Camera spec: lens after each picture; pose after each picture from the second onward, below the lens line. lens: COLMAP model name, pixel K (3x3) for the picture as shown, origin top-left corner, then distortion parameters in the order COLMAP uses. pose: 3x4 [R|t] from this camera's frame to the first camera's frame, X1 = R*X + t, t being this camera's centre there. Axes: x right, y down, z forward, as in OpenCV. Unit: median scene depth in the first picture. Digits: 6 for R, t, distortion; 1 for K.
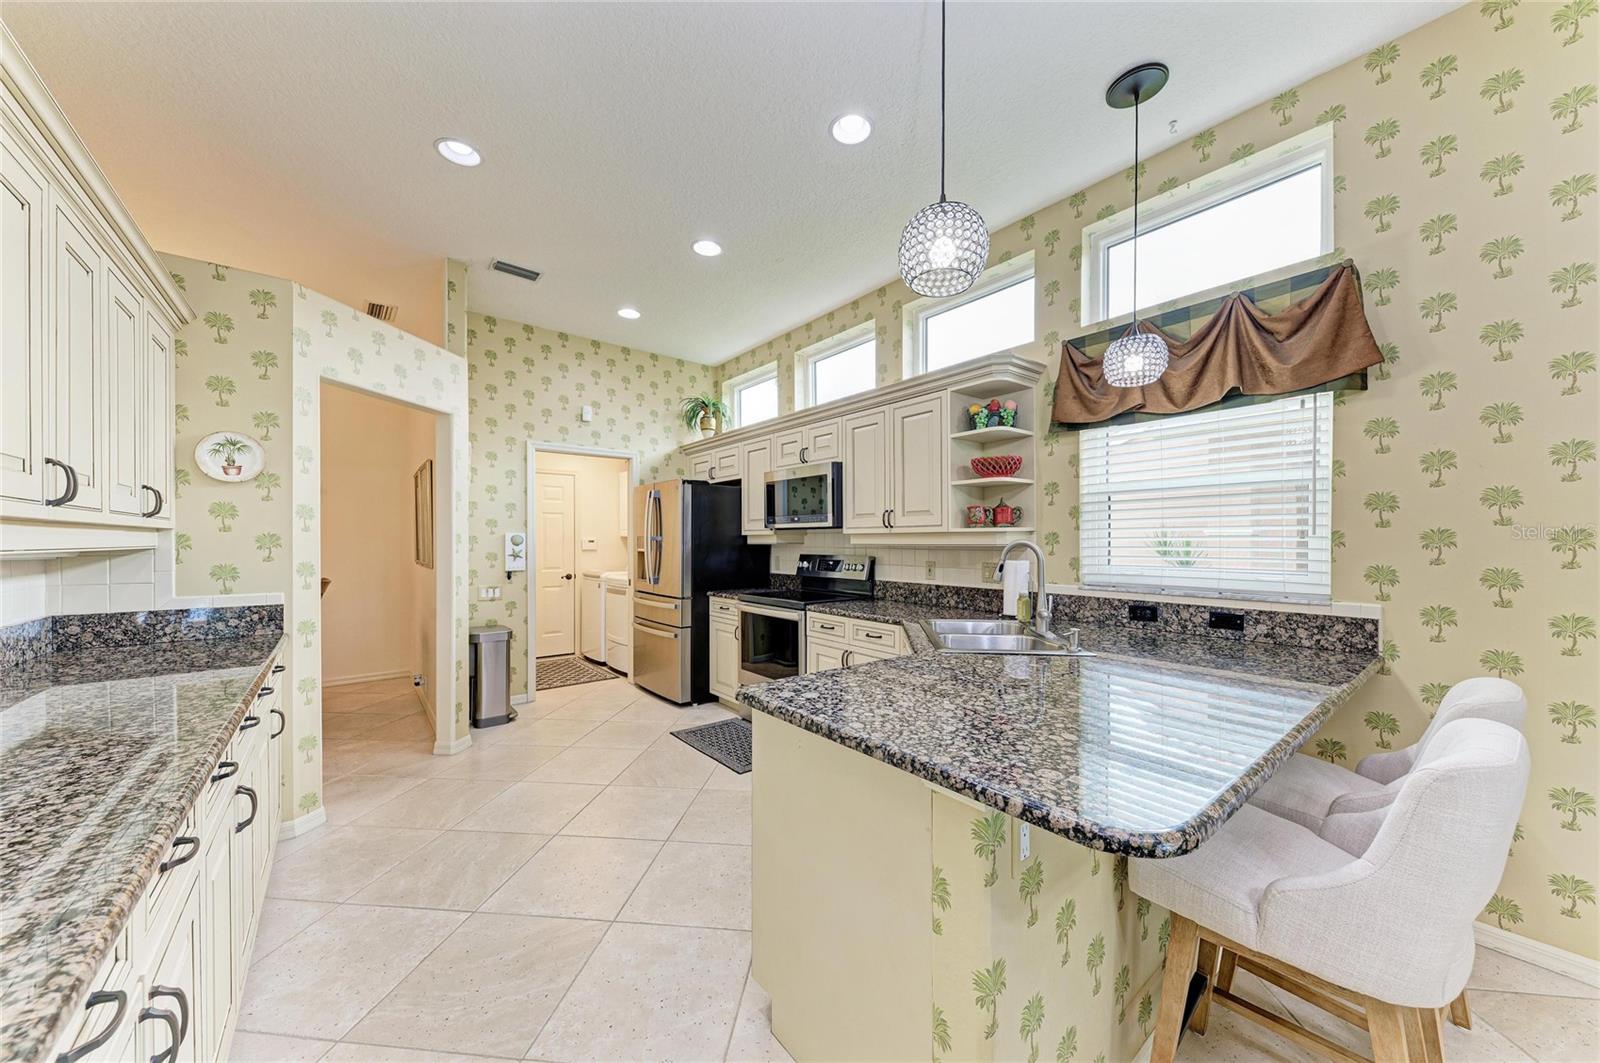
lens RADIAL K [[558.0, 0, 809.4], [0, 558.0, 544.5], [0, 0, 1]] dist [0.012477, -0.000218]
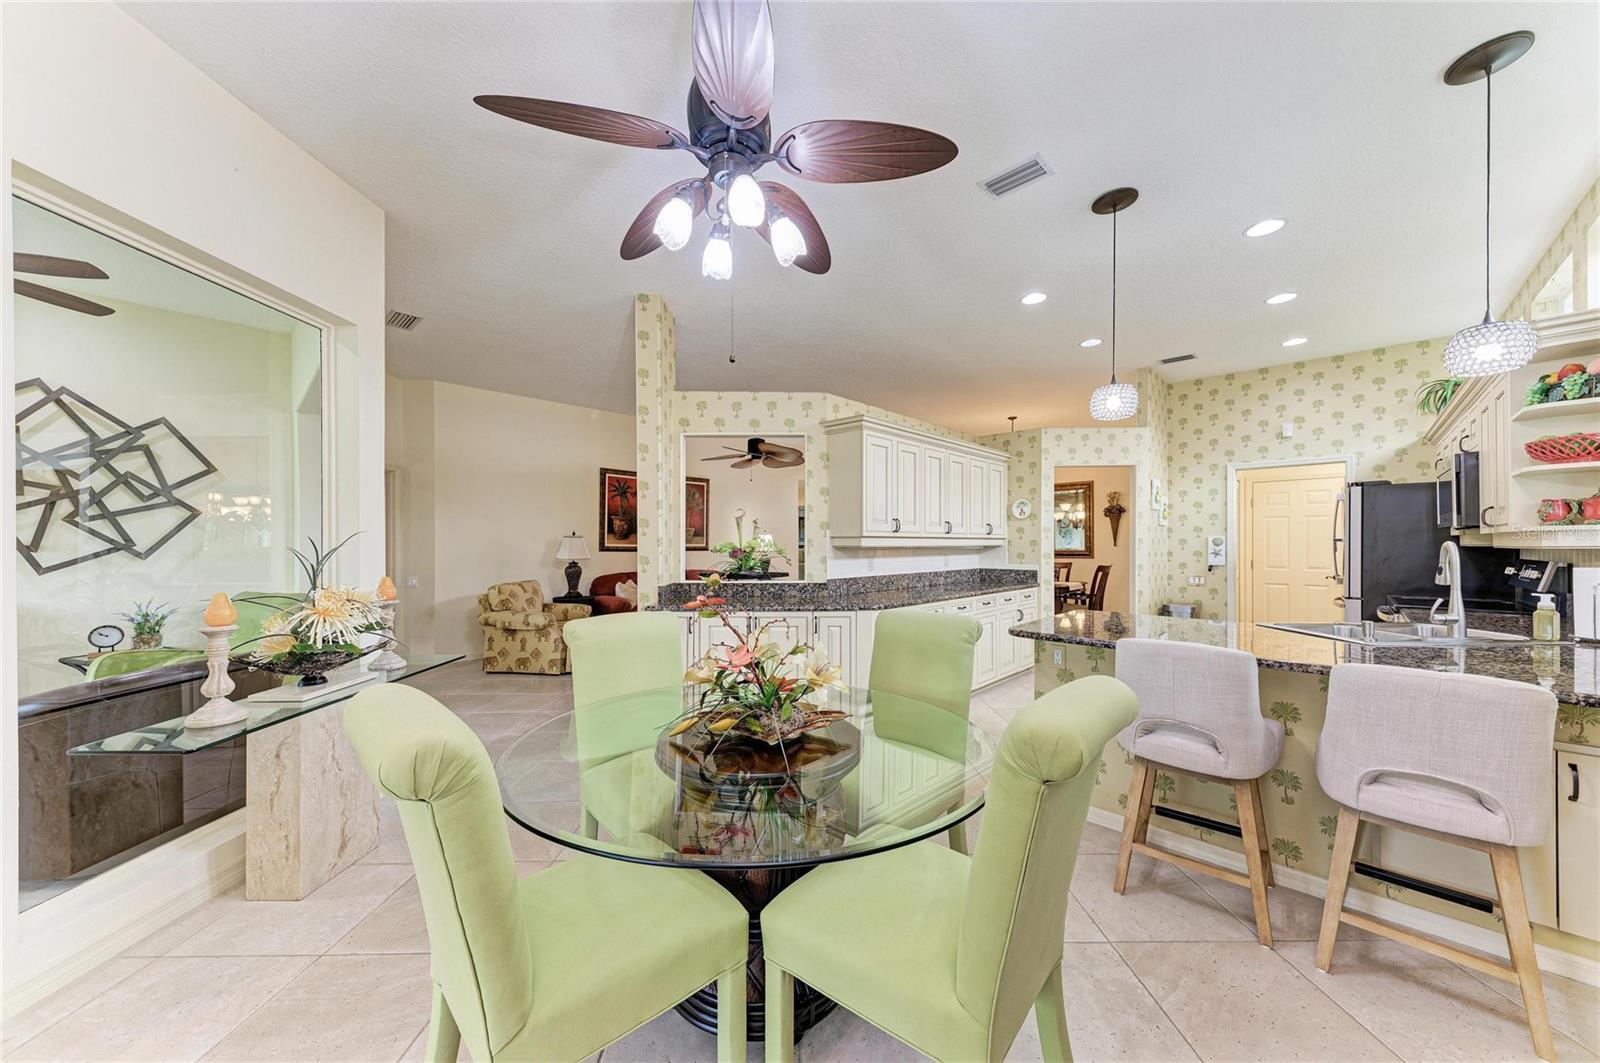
lens RADIAL K [[558.0, 0, 791.3], [0, 558.0, 542.7], [0, 0, 1]] dist [0.012477, -0.000218]
pose [[0.130959, -0.000079, -0.991388, 0.889353], [-0.004262, 0.999991, -0.000643, -0.000575], [0.991379, 0.004310, 0.130958, -0.218385]]
